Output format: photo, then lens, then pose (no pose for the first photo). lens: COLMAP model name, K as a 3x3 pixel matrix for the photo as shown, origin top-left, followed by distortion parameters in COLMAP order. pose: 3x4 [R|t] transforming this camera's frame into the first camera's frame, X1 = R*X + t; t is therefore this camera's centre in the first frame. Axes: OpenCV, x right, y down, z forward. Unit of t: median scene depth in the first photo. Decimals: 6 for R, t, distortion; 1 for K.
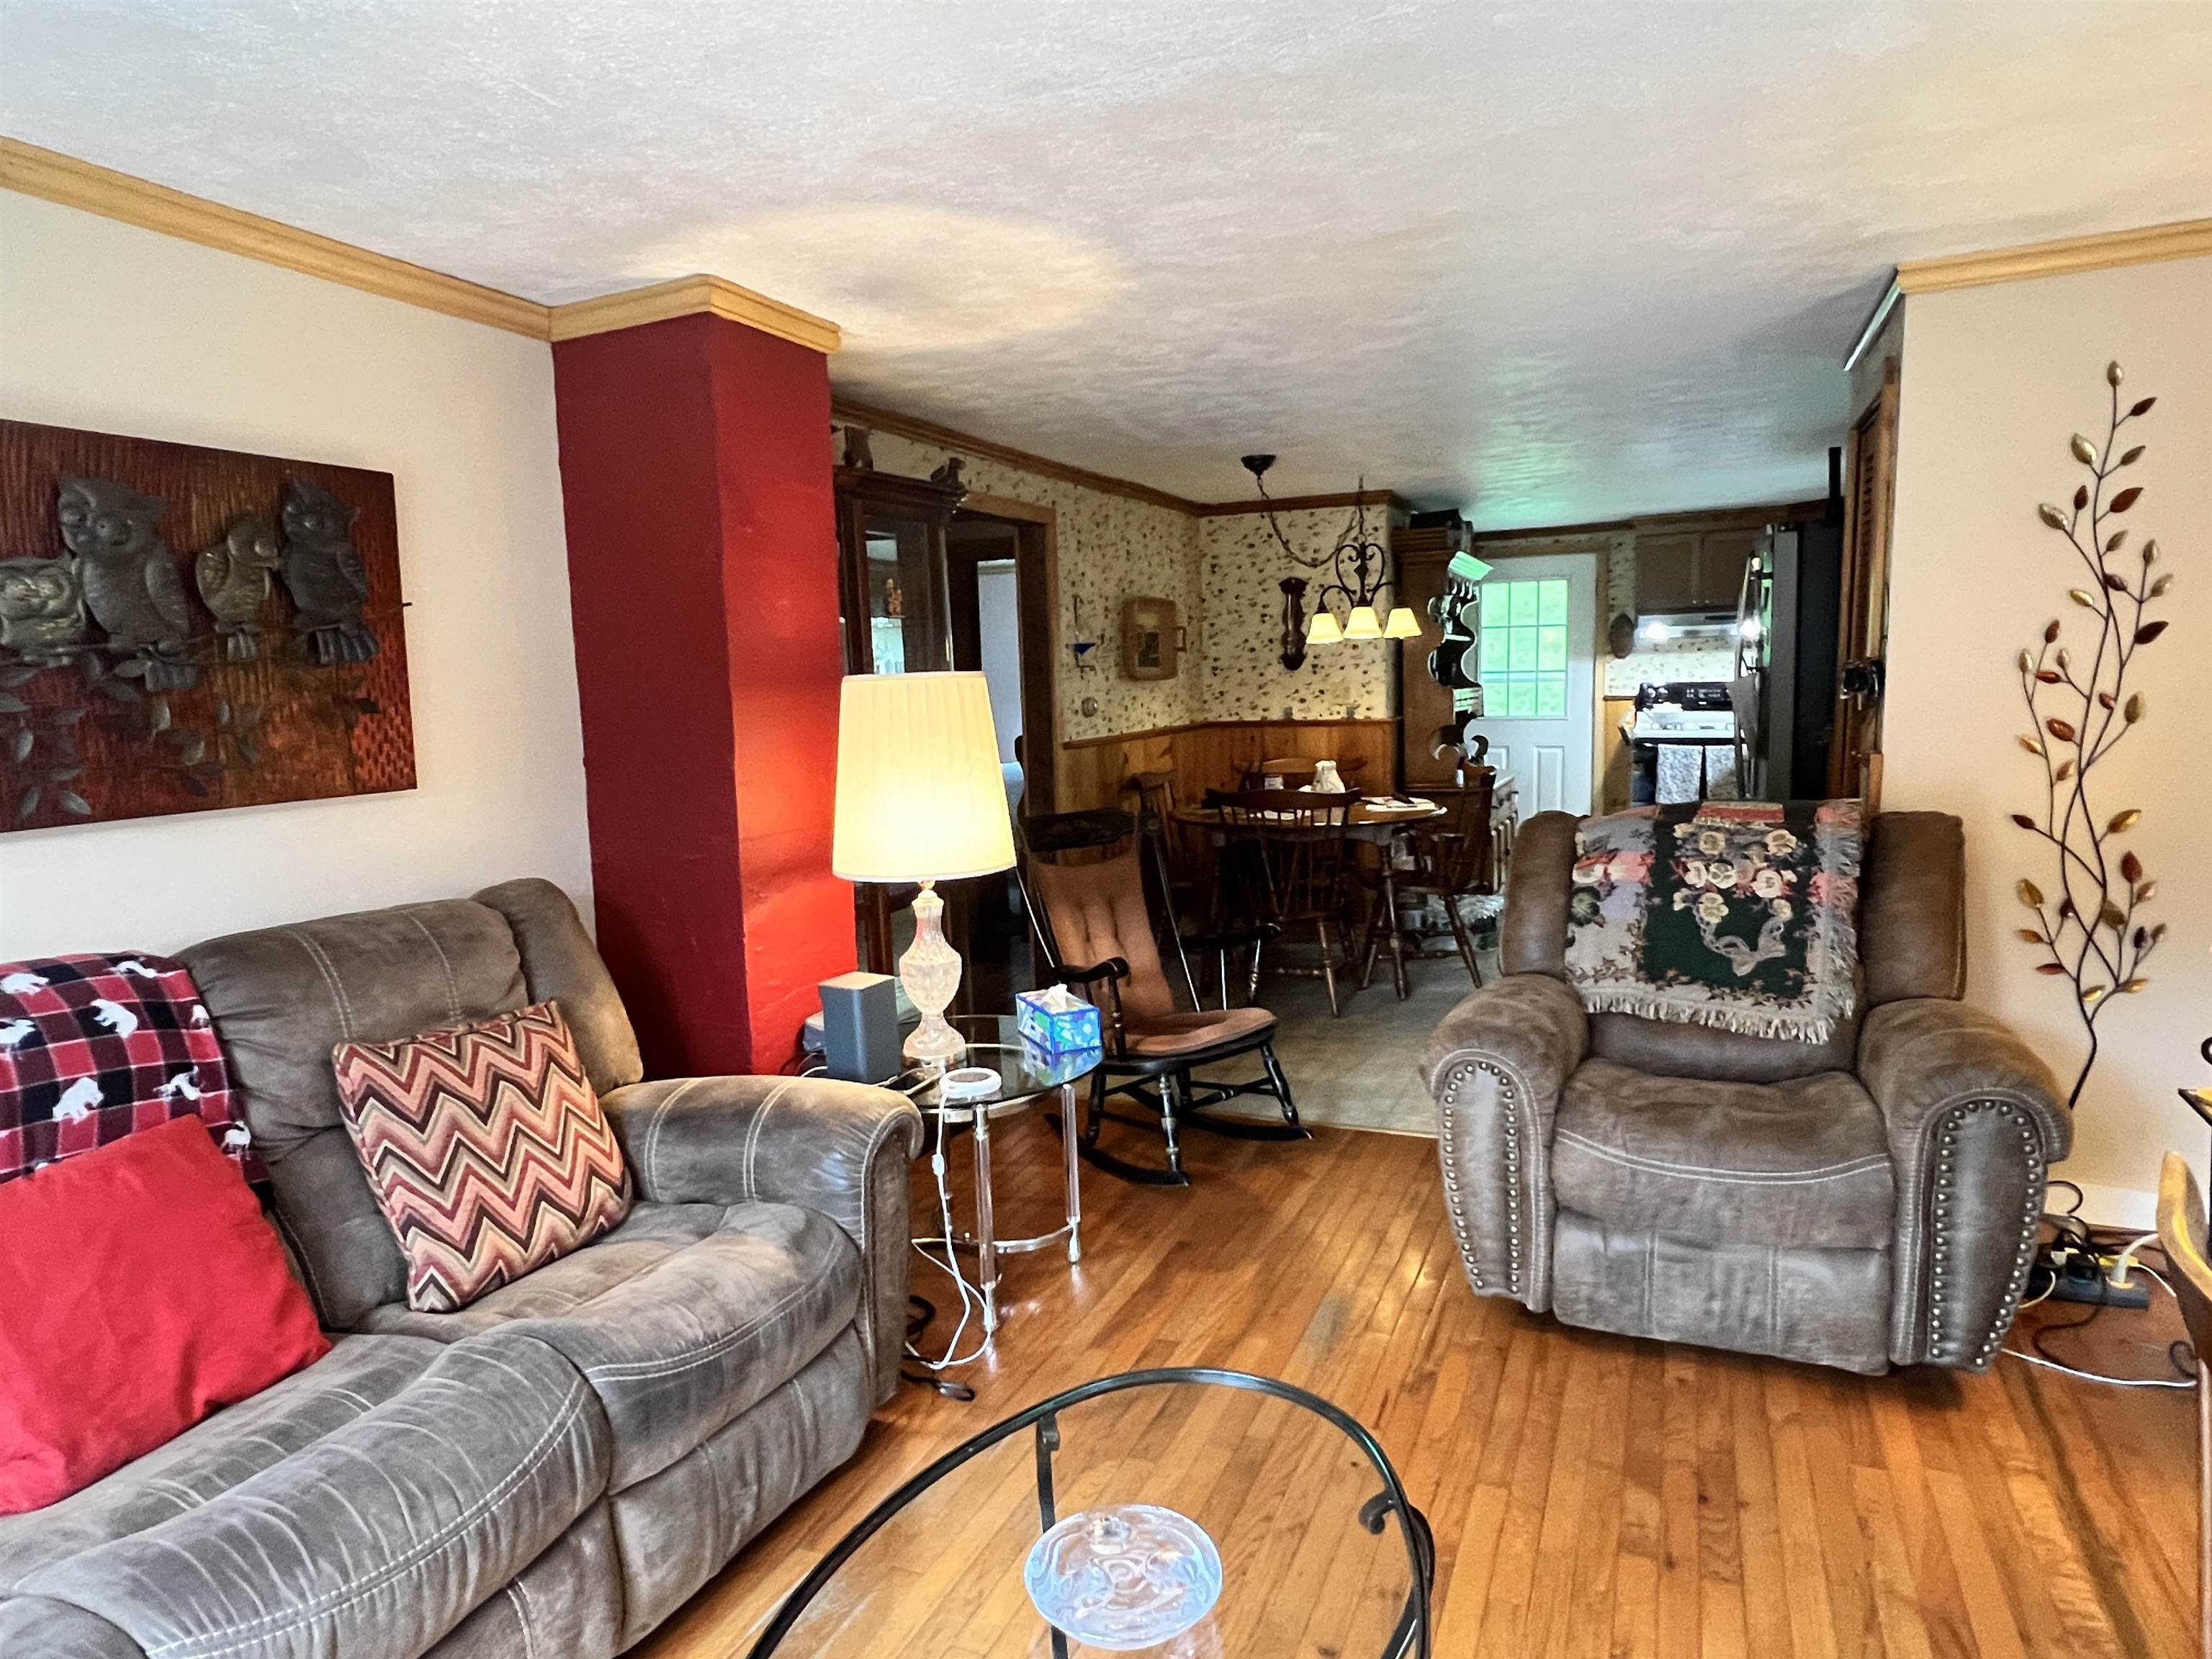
lens RADIAL K [[1299.8, 0, 1089.4], [0, 1299.8, 820.9], [0, 0, 1]] dist [-0.000469, -0.002266]
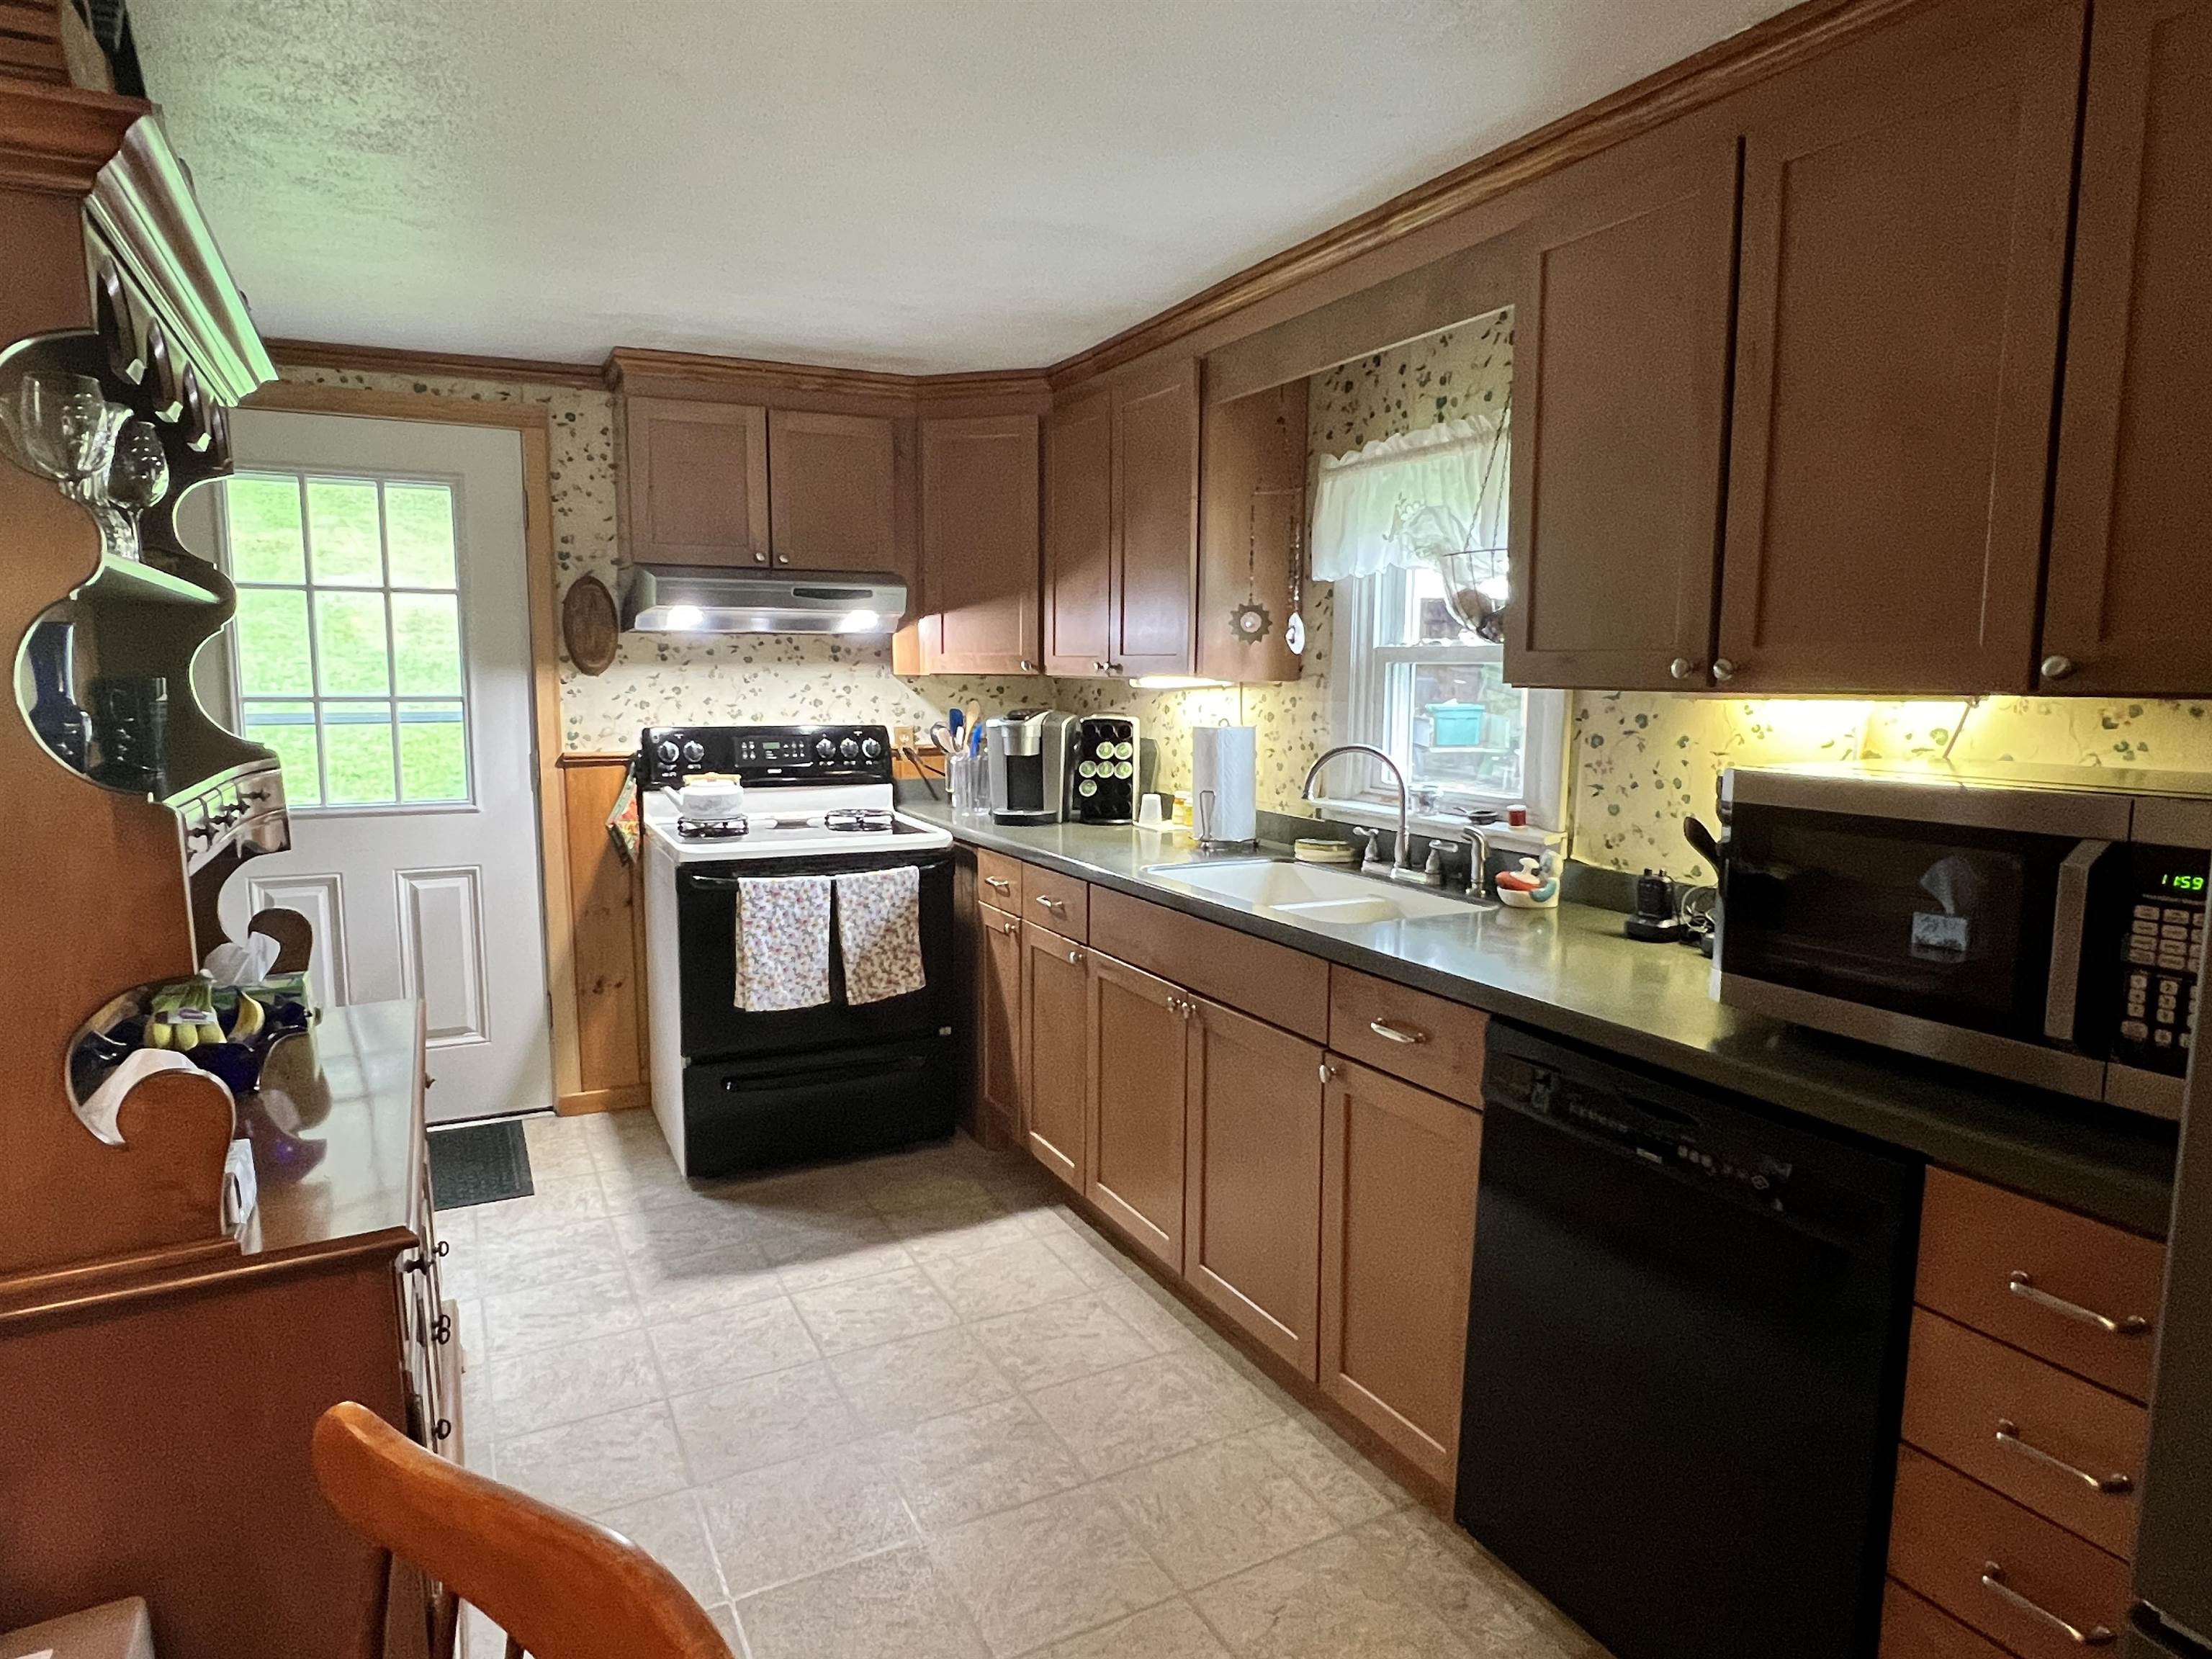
lens RADIAL K [[1299.8, 0, 1092.4], [0, 1299.8, 832.3], [0, 0, 1]] dist [-0.000469, -0.002266]
pose [[0.624823, -0.069690, 0.777650, 0.245429], [0.068869, 0.997046, 0.034017, -0.111015], [-0.777723, 0.032301, 0.627777, 0.881403]]
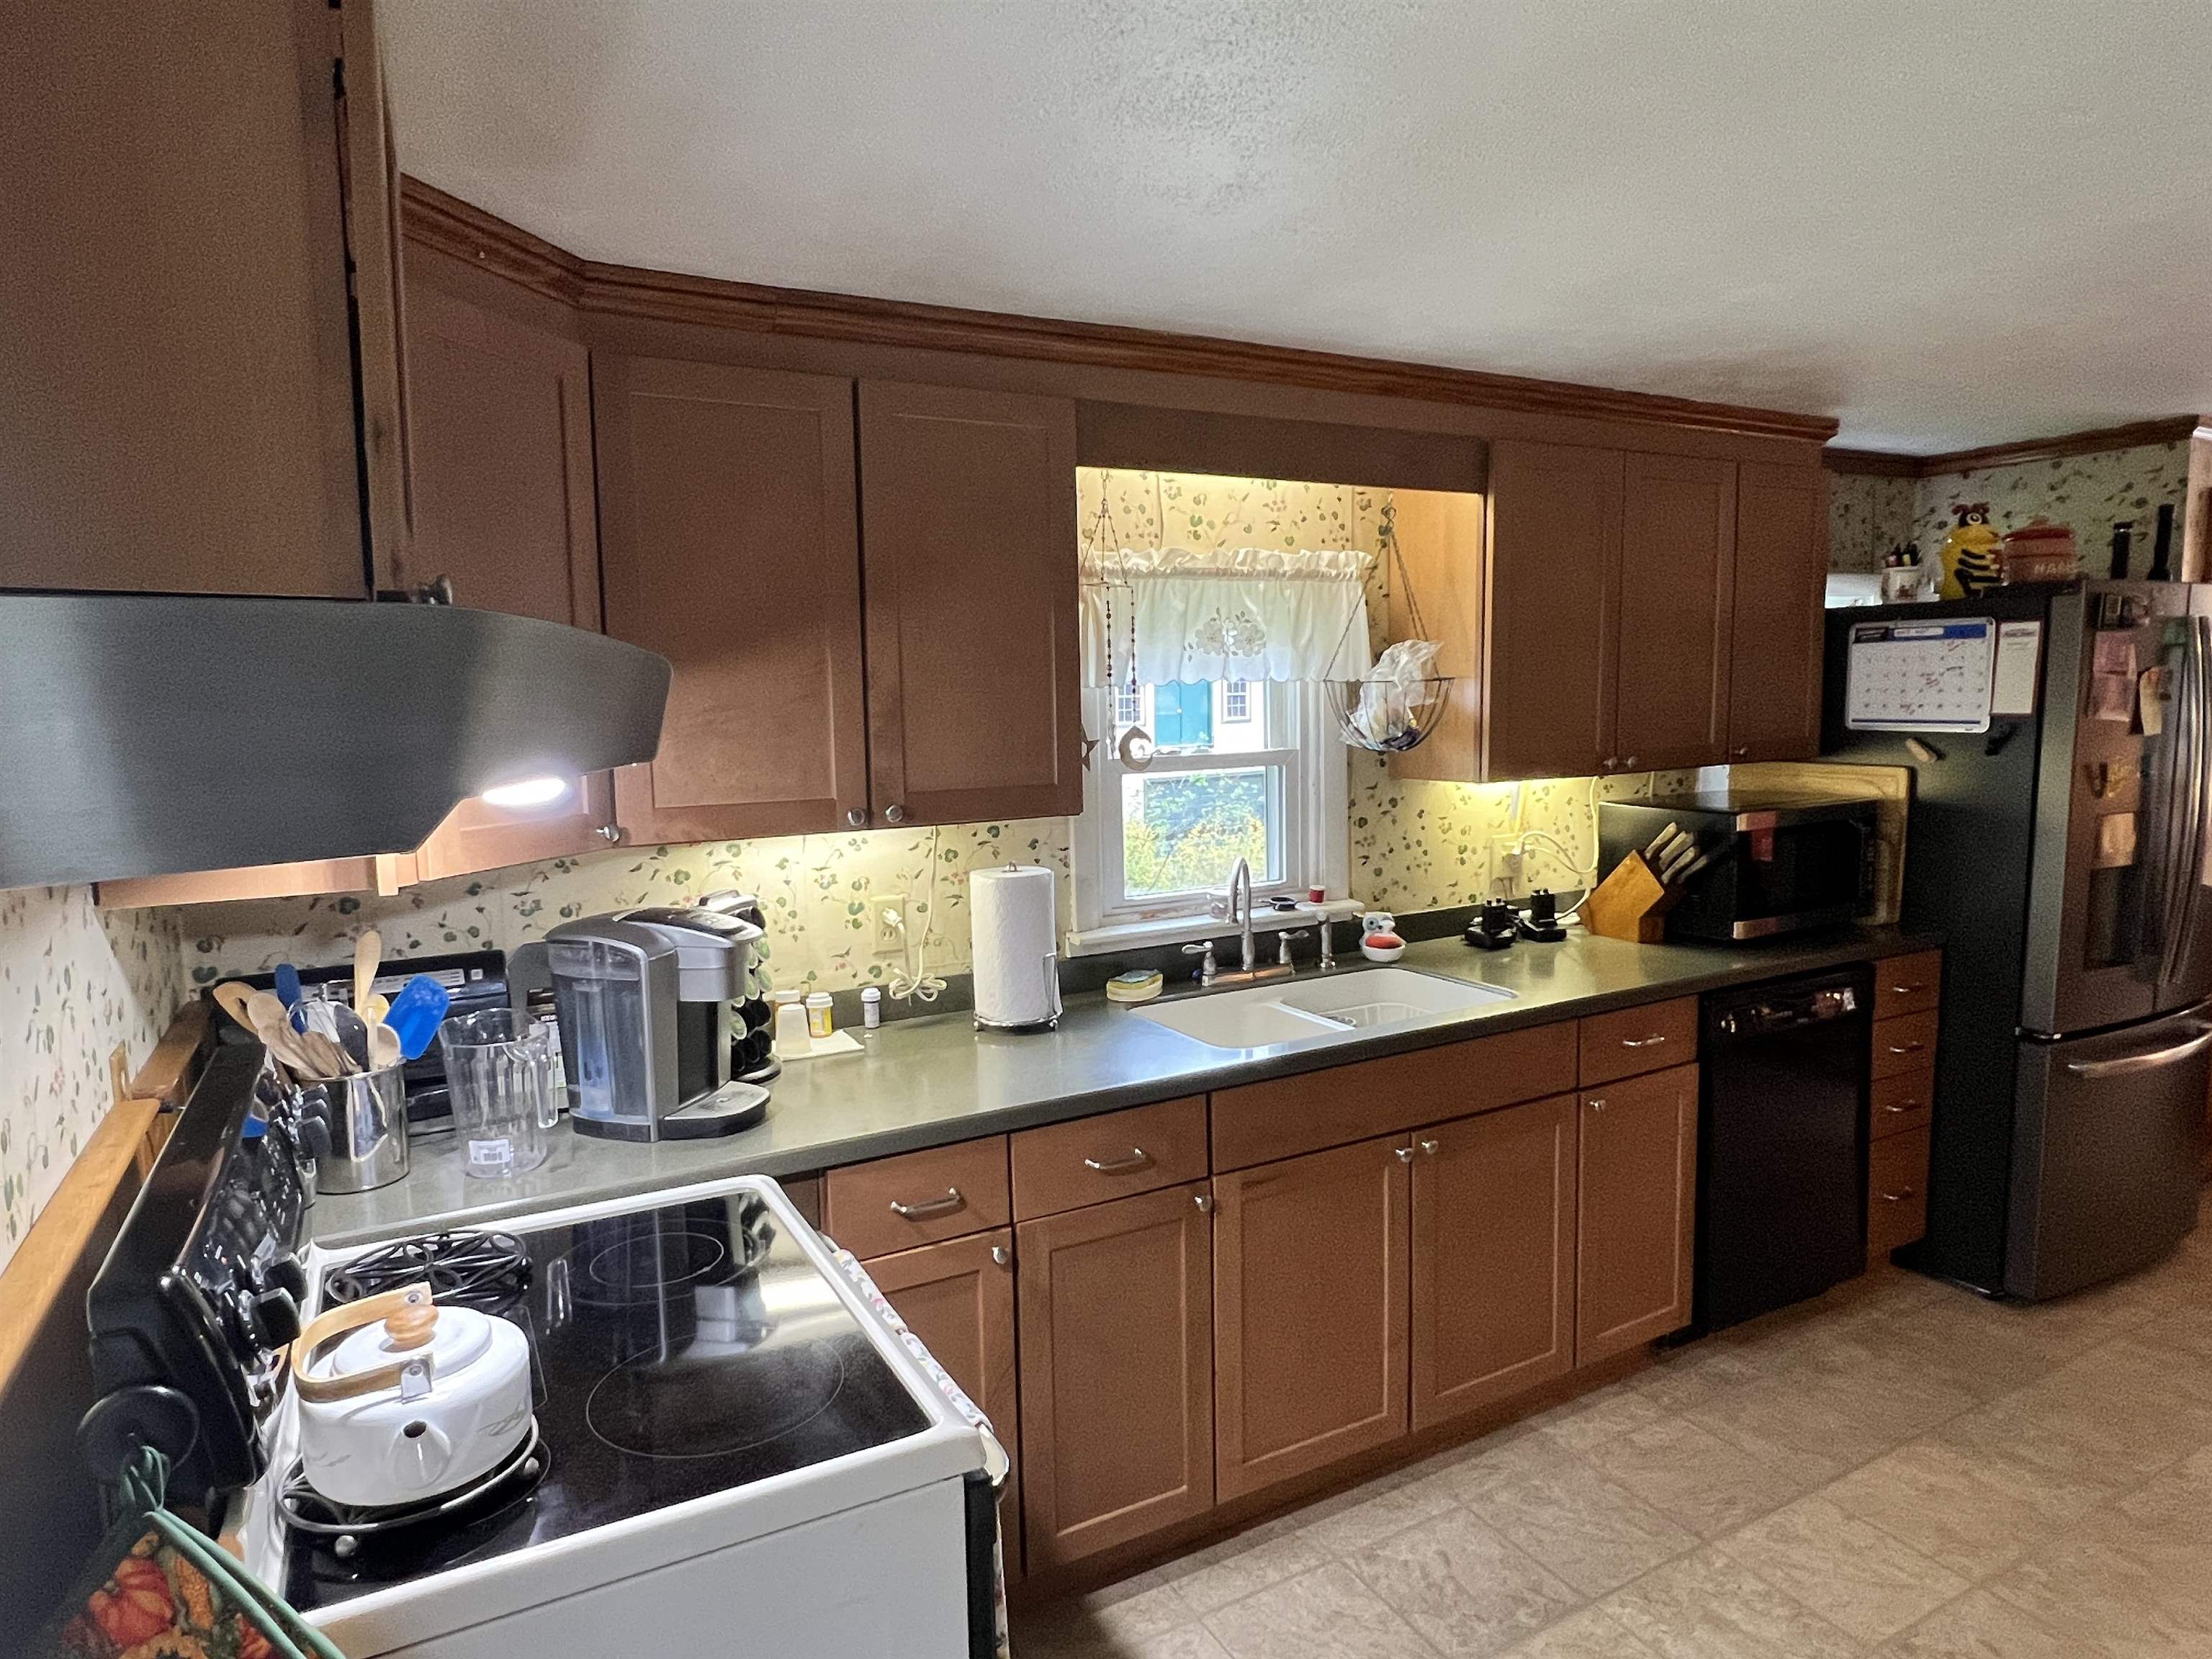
lens RADIAL K [[1299.8, 0, 1092.2], [0, 1299.8, 836.6], [0, 0, 1]] dist [-0.000469, -0.002266]
pose [[-0.797857, -0.021286, 0.602471, 0.448117], [0.113652, 0.976145, 0.184999, -0.226730], [-0.592037, 0.216075, -0.776404, 1.531934]]
